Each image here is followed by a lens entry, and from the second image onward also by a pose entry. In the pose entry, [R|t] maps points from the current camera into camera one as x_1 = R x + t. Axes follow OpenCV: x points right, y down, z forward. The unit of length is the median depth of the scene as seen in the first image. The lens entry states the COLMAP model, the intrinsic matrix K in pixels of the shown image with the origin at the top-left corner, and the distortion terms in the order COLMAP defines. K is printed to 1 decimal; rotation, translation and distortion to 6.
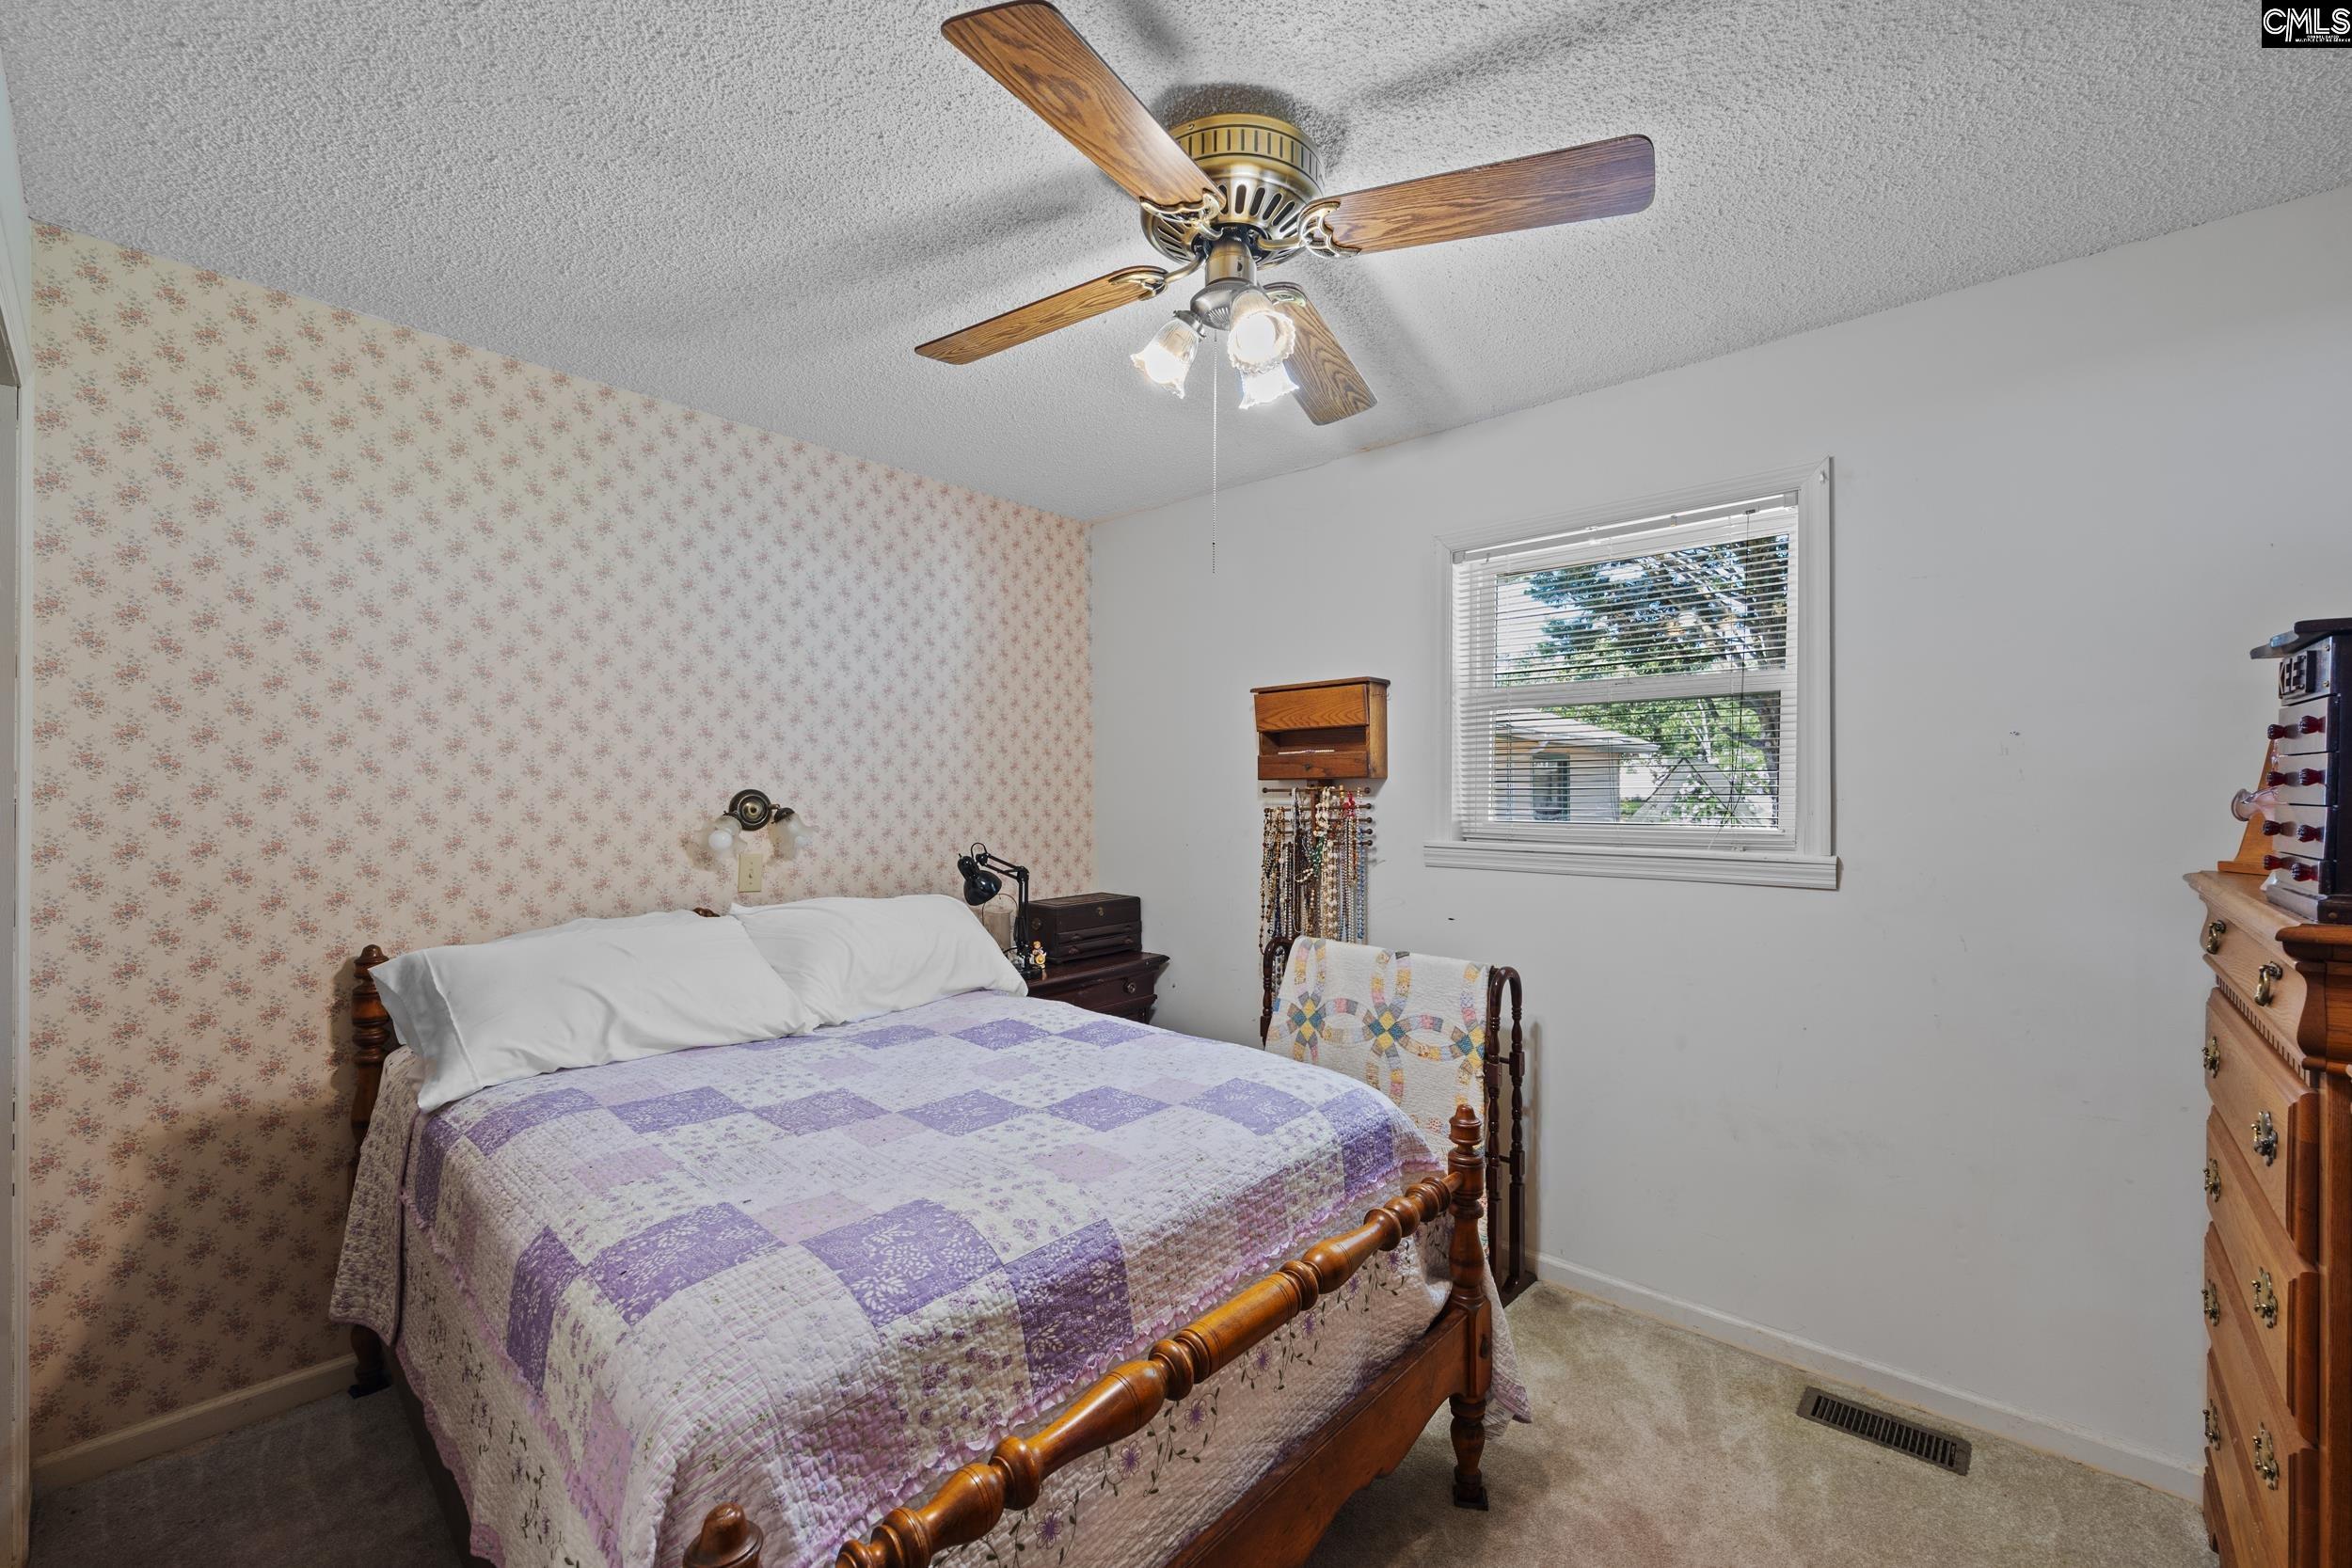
lens RADIAL K [[970.8, 0, 1198.7], [0, 970.8, 782.2], [0, 0, 1]] dist [-0.001399, -0.000305]
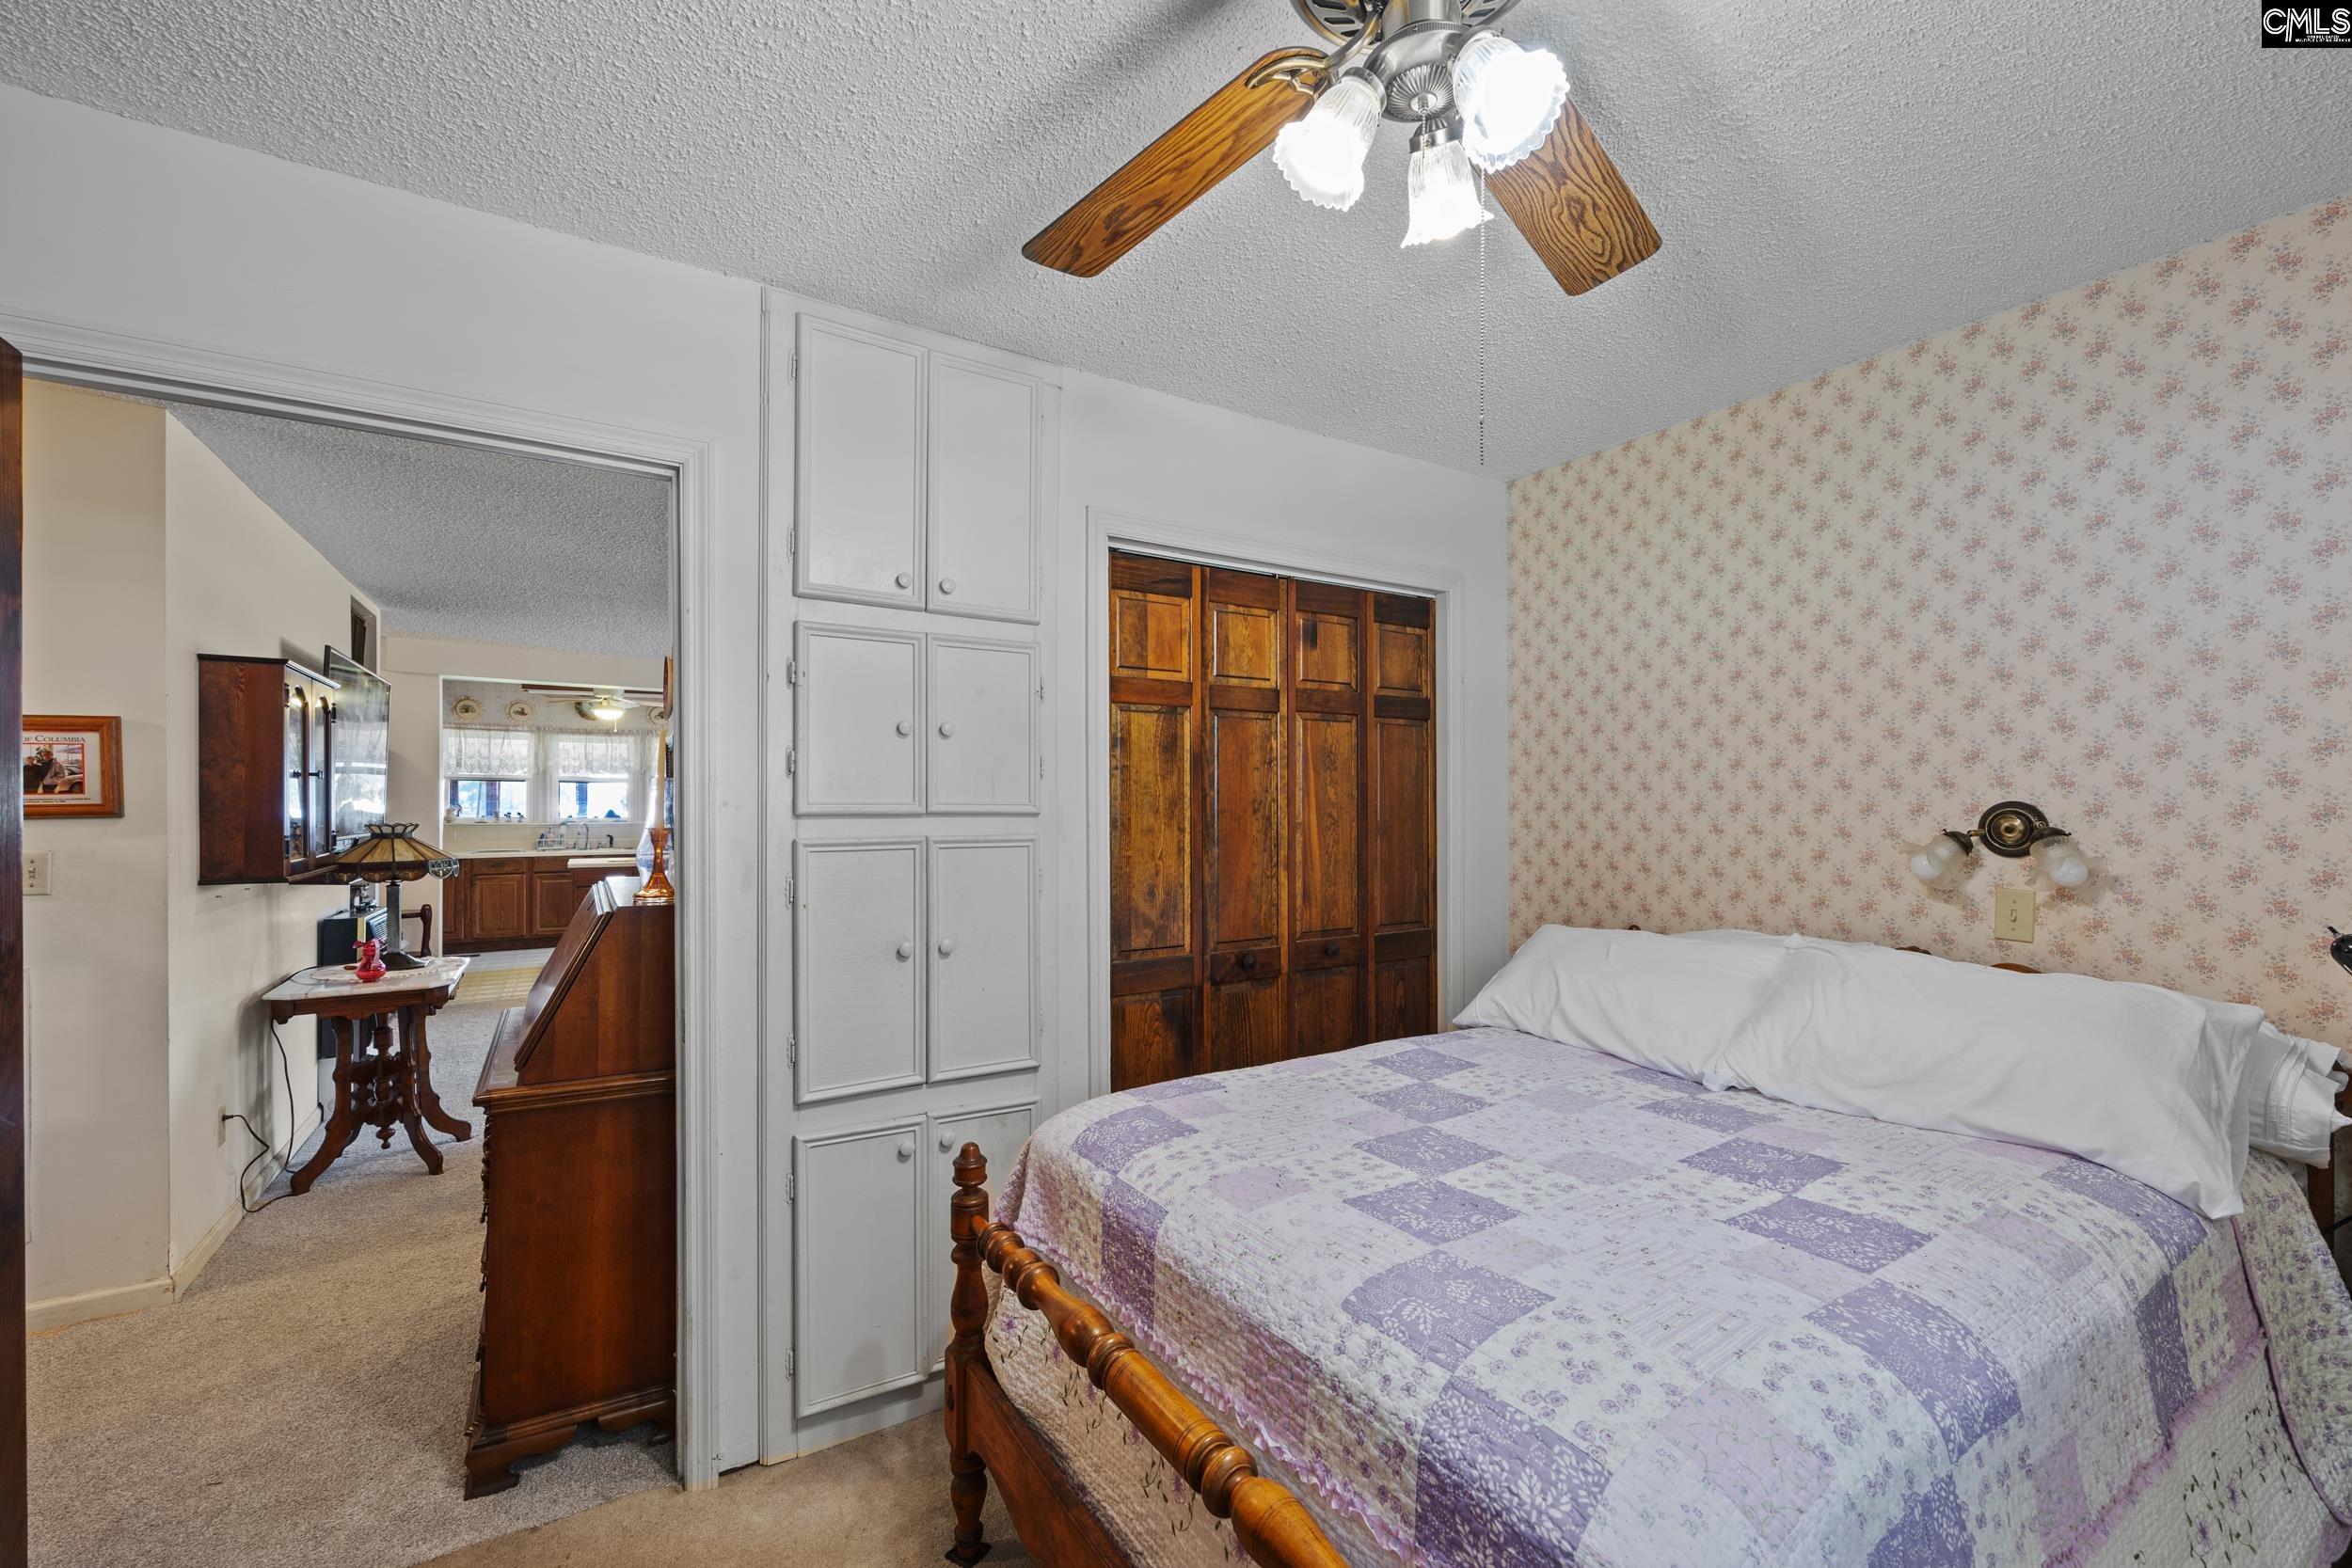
lens RADIAL K [[973.0, 0, 1200.0], [0, 973.0, 797.0], [0, 0, 1]] dist [0.001893, -0.000129]
pose [[-0.279105, -0.009328, -0.960215, 0.712419], [0.015379, 0.999781, -0.014182, 0.008760], [0.960138, -0.018726, -0.278900, 1.035271]]
